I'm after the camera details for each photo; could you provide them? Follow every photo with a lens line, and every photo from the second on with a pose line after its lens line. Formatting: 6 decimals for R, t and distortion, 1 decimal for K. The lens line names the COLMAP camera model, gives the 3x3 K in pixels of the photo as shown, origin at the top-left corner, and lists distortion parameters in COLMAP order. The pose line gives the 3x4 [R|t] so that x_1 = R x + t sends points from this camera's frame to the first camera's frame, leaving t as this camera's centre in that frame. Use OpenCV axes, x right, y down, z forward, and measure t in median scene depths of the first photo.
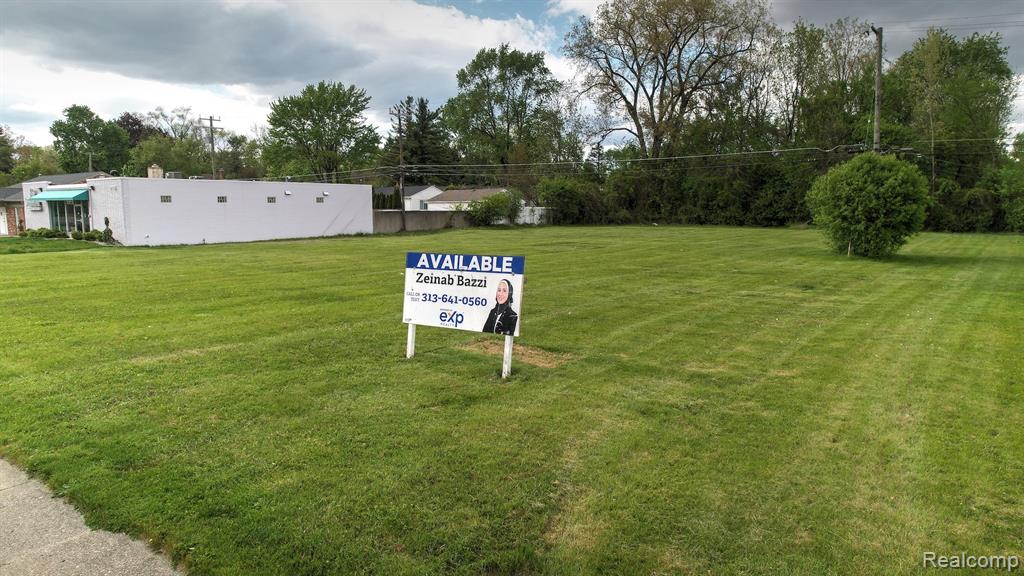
lens RADIAL K [[647.9, 0, 512.0], [0, 647.9, 288.0], [0, 0, 1]] dist [-0.076896, 0.065544]
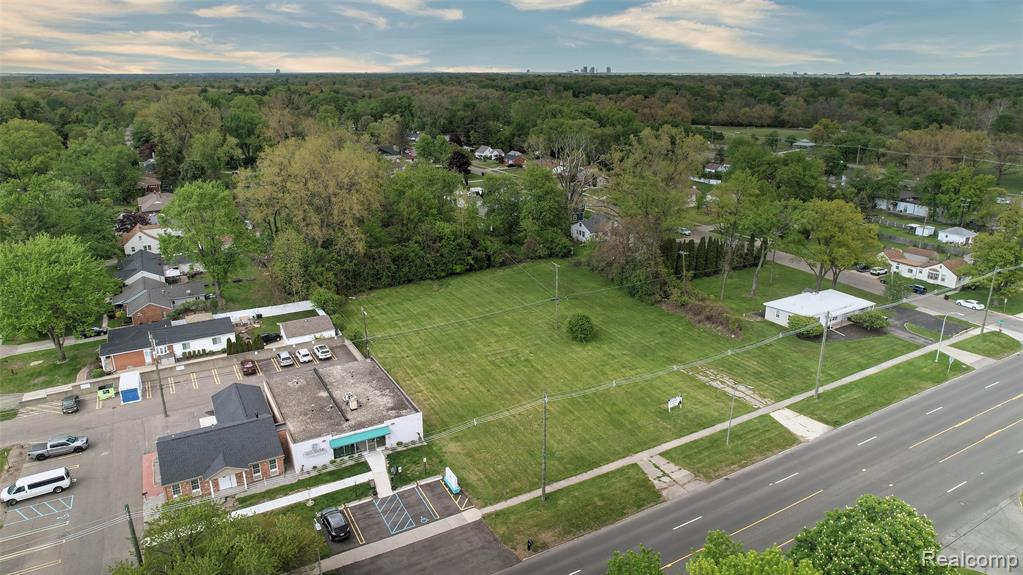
lens RADIAL K [[641.2, 0, 511.5], [0, 641.2, 287.5], [0, 0, 1]] dist [-0.035217, 0.000775]
pose [[0.418999, -0.281452, 0.863264, -7.365937], [0.111546, 0.959499, 0.258688, -3.625680], [-0.901109, -0.012096, 0.433424, -0.625283]]
